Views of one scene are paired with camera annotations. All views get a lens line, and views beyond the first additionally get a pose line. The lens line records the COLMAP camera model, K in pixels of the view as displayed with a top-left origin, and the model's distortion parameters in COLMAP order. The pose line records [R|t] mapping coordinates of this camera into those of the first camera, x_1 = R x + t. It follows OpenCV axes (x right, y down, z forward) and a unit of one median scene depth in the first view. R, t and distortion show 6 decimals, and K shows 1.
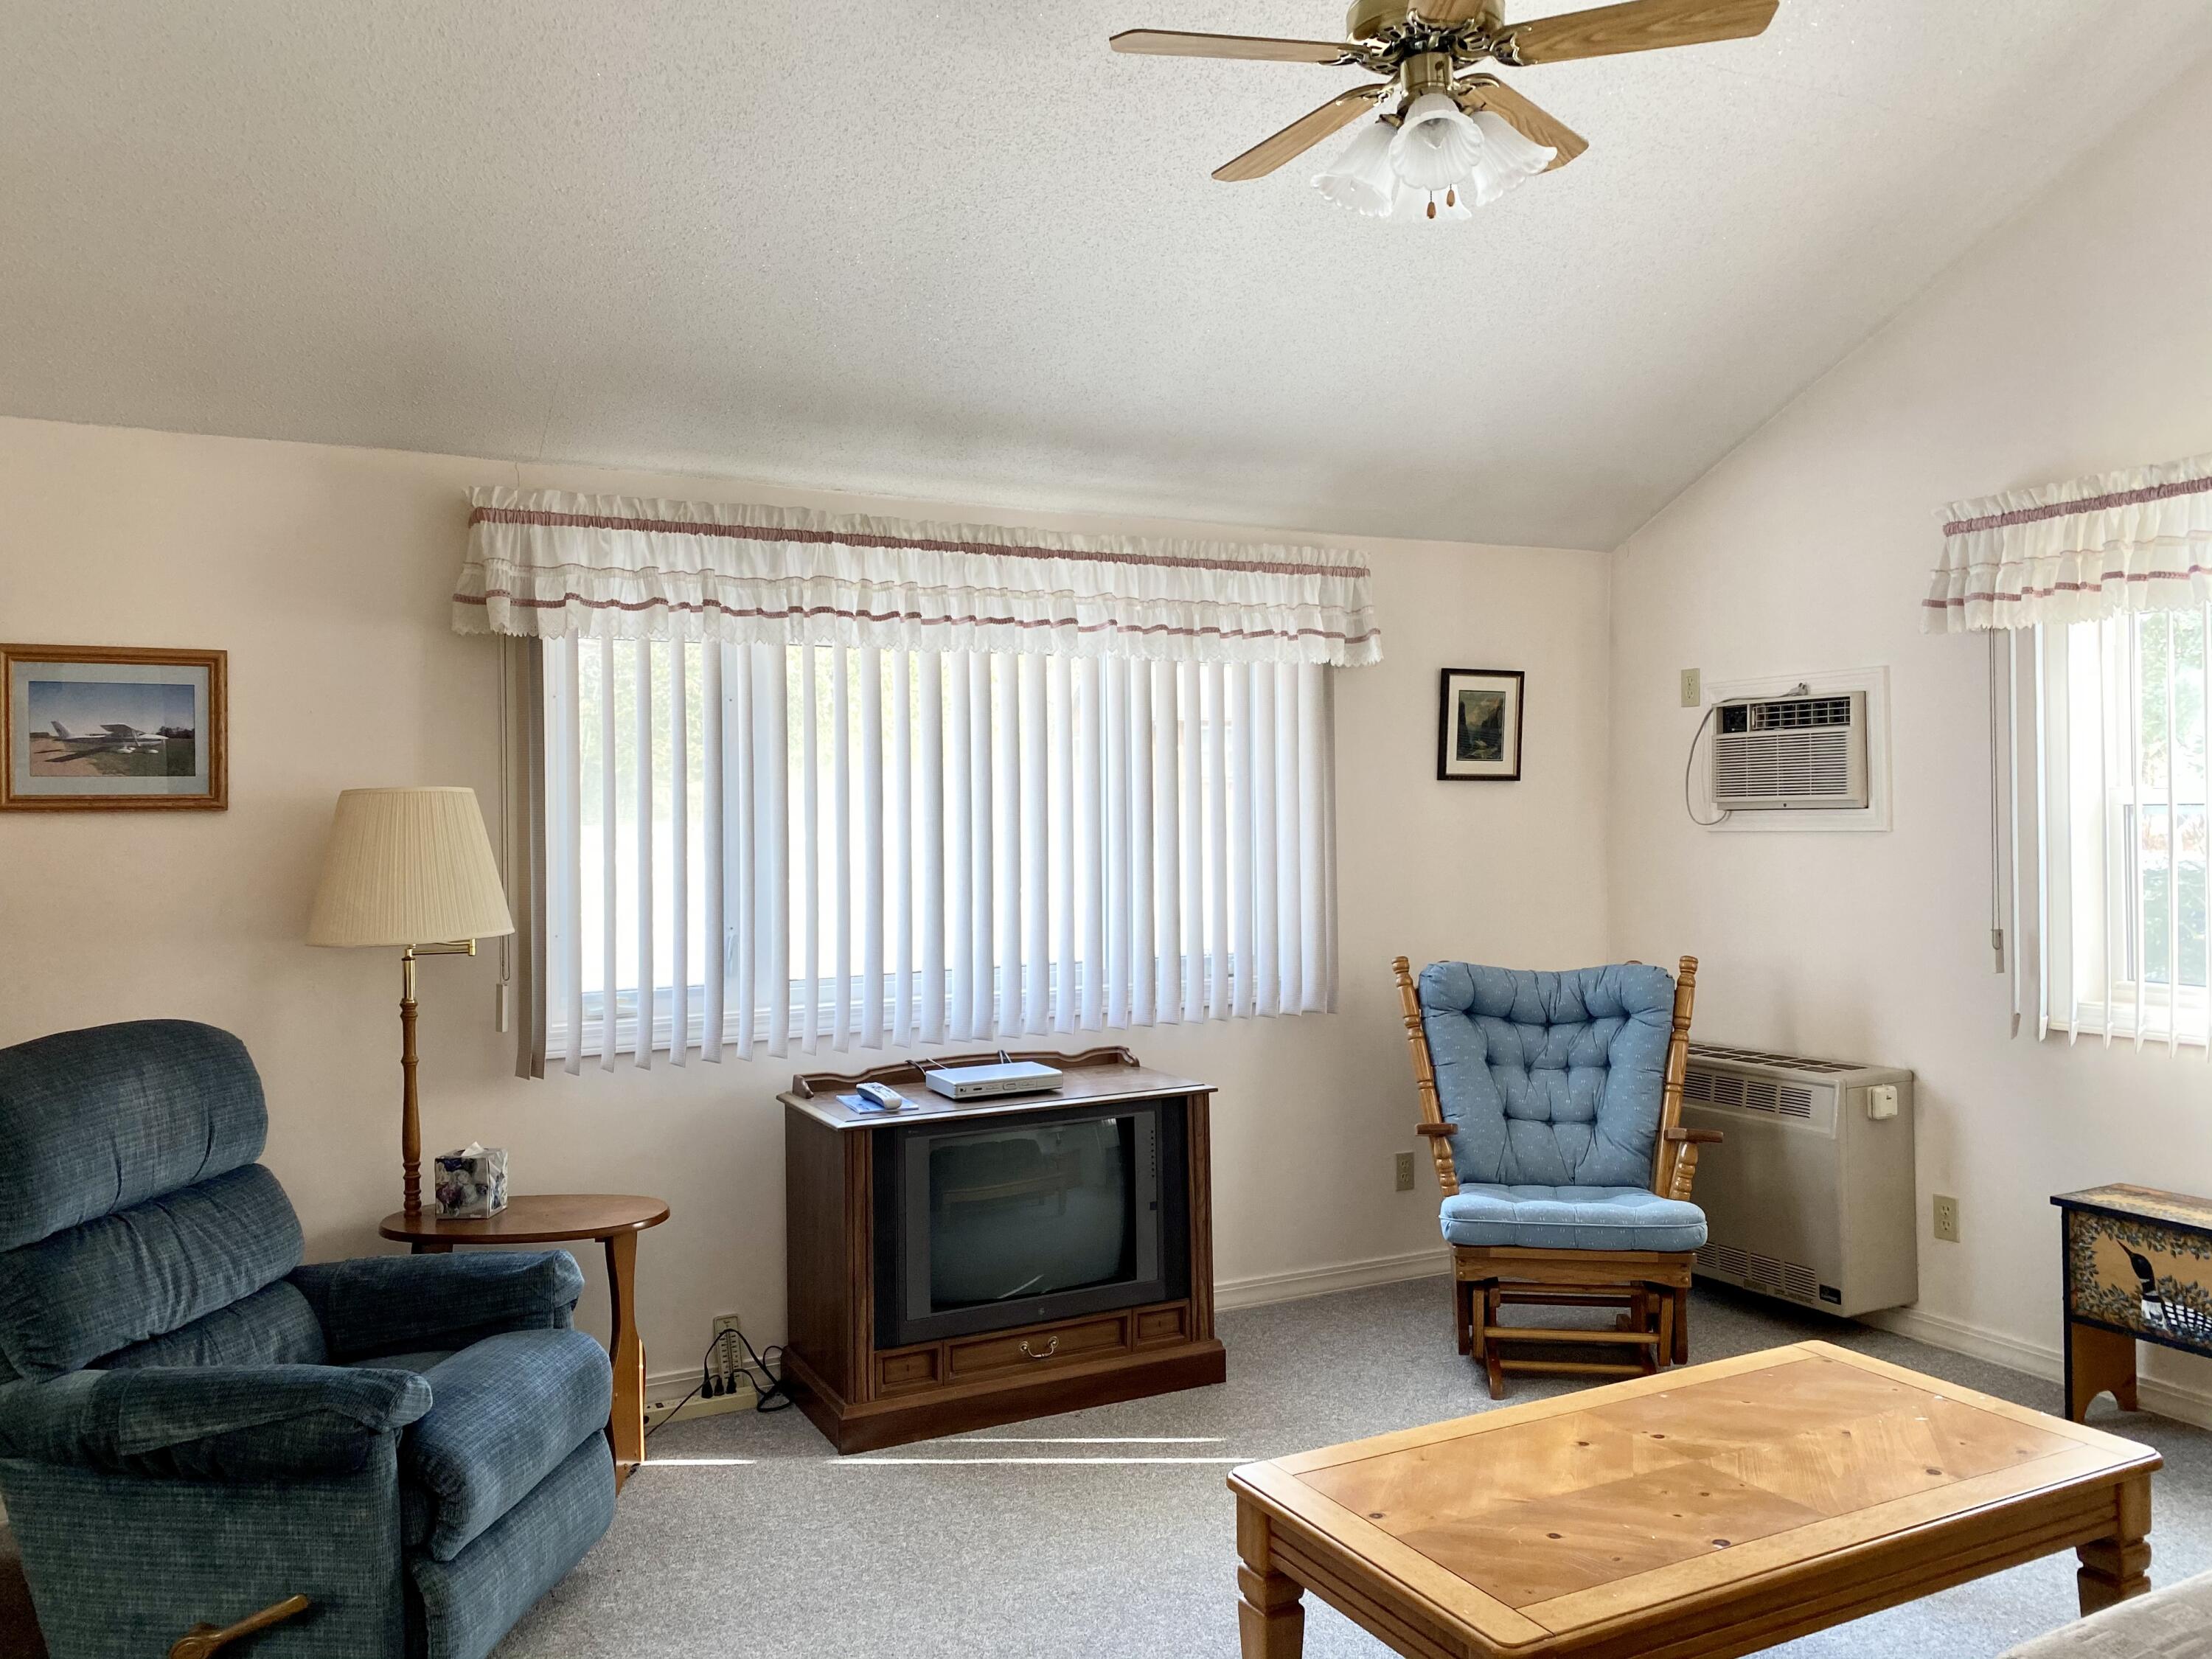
lens RADIAL K [[1691.9, 0, 1104.0], [0, 1691.9, 821.1], [0, 0, 1]] dist [0.024663, -0.024090]
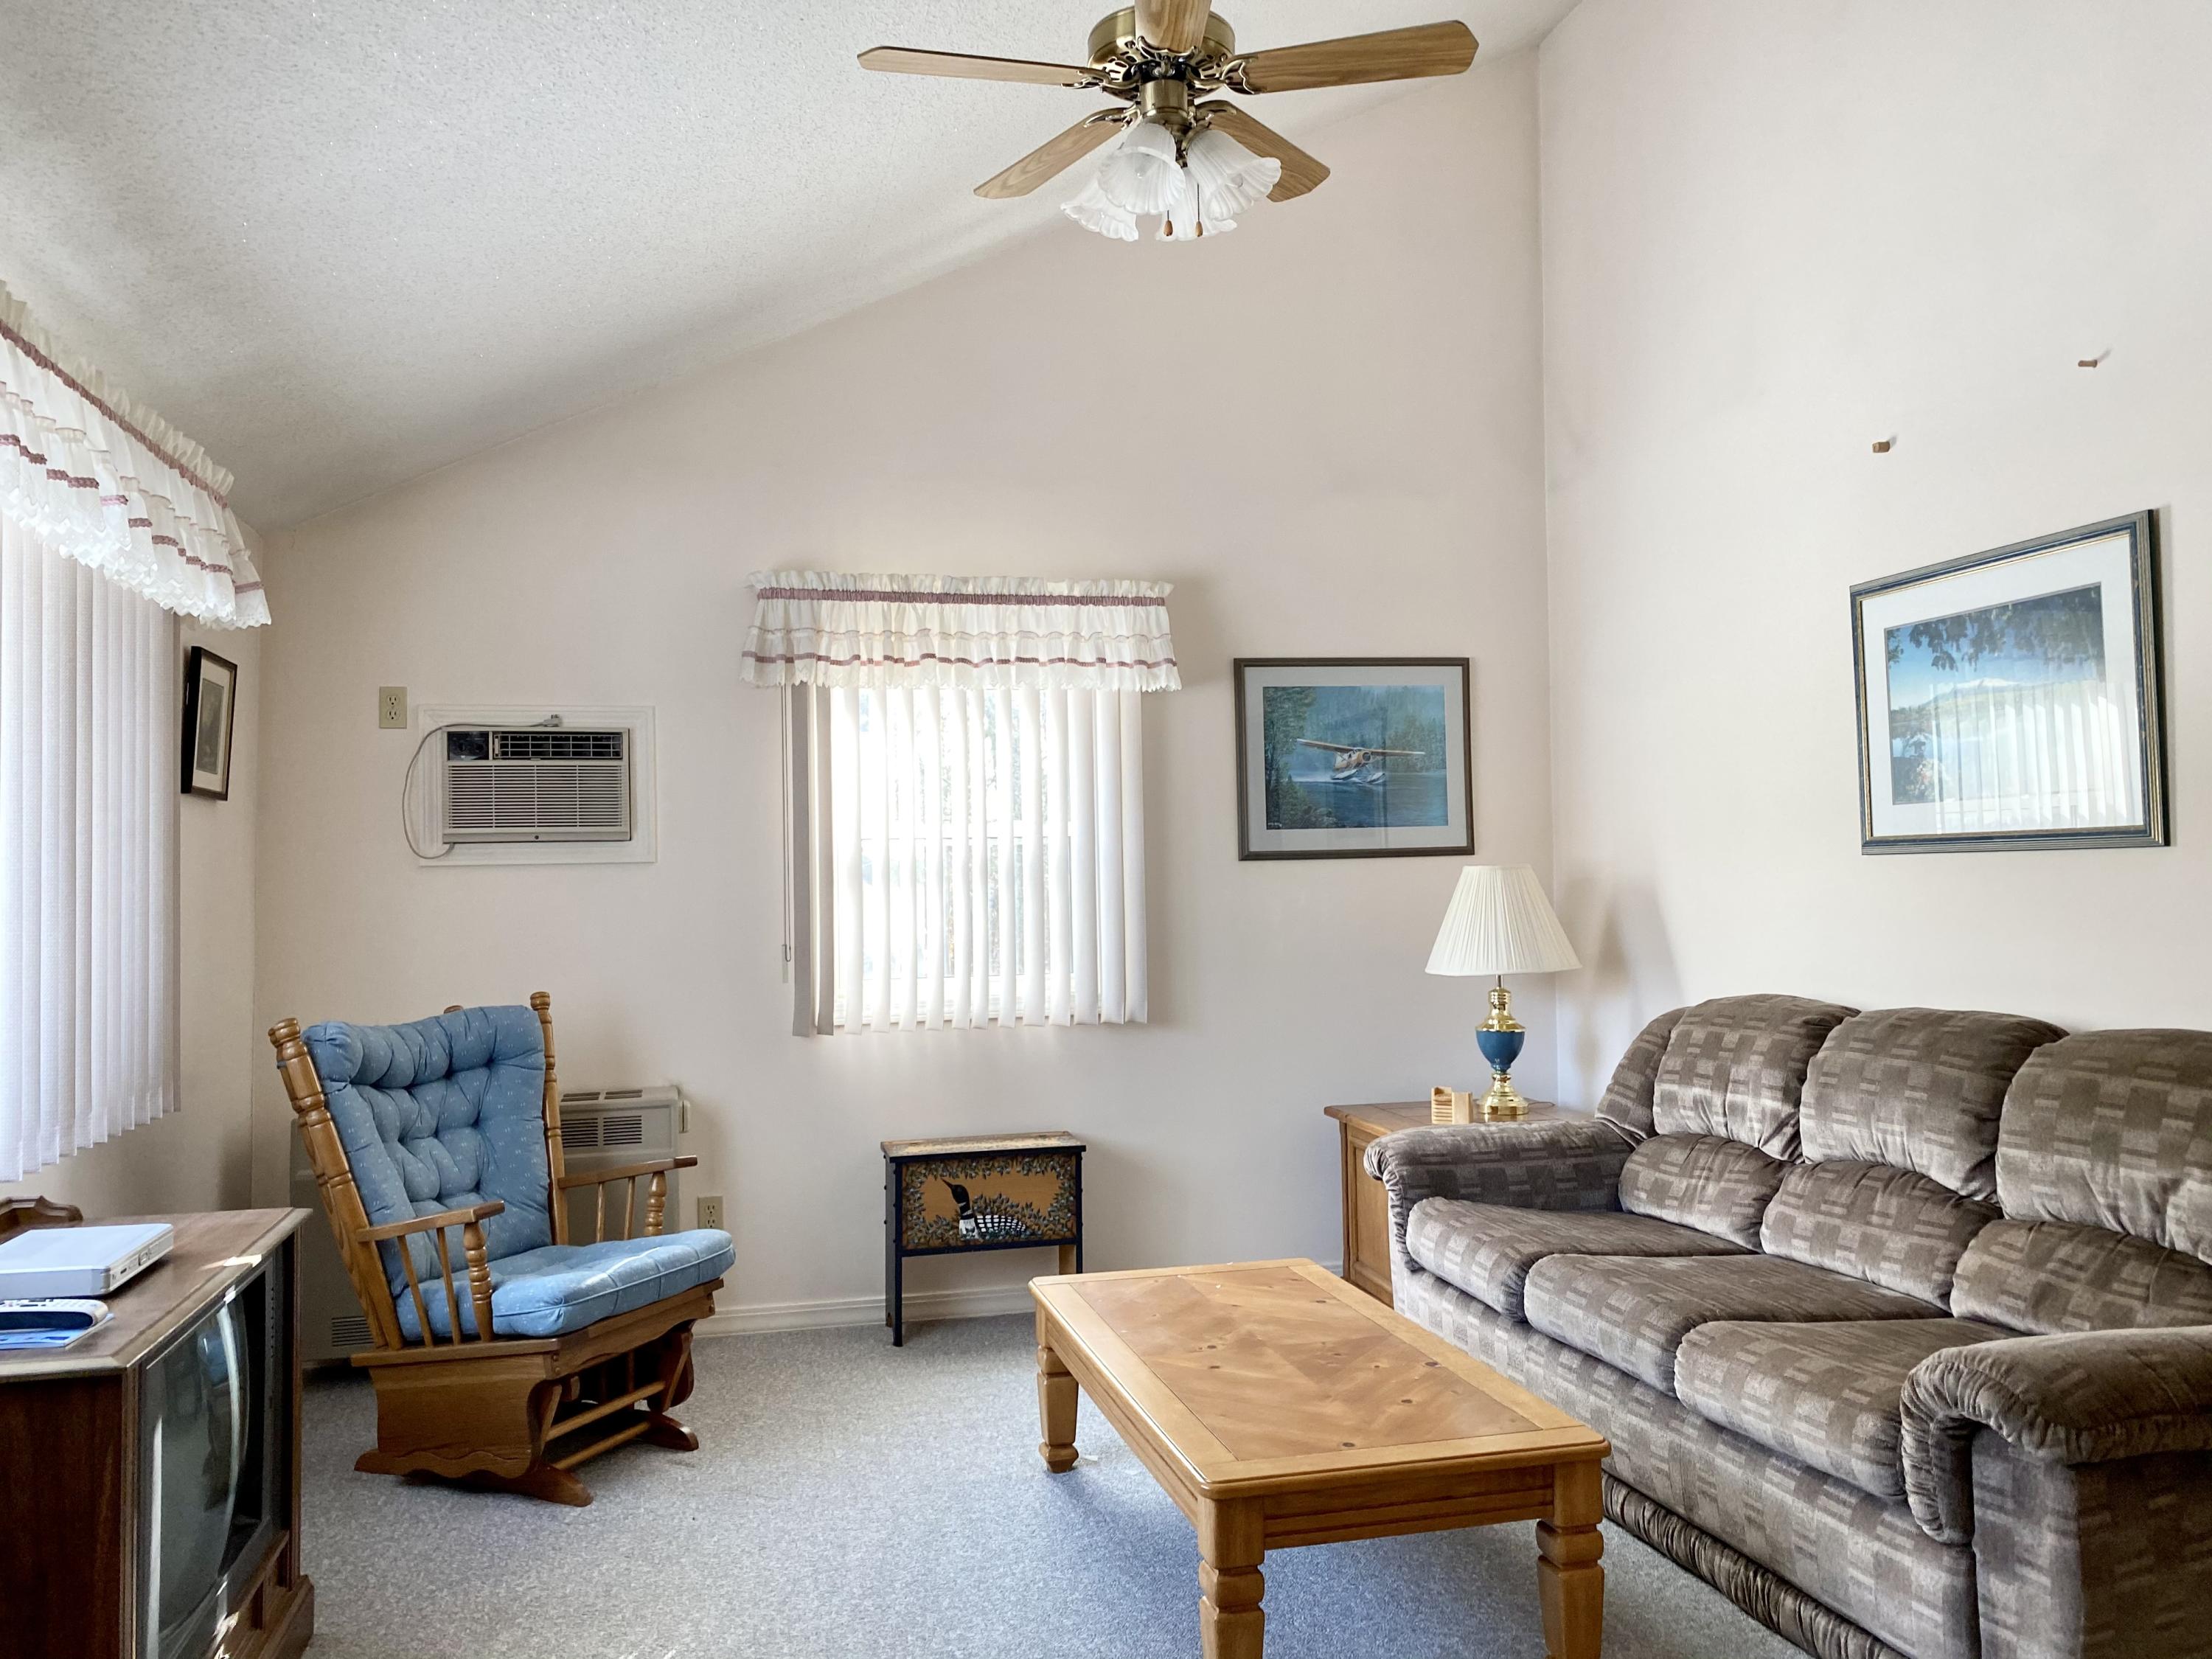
lens RADIAL K [[1691.9, 0, 1103.0], [0, 1691.9, 828.7], [0, 0, 1]] dist [0.024663, -0.024090]
pose [[0.229022, 0.037503, 0.972699, -0.506903], [0.014956, 0.999004, -0.042039, 0.033815], [-0.973306, 0.024175, 0.228233, 0.487283]]
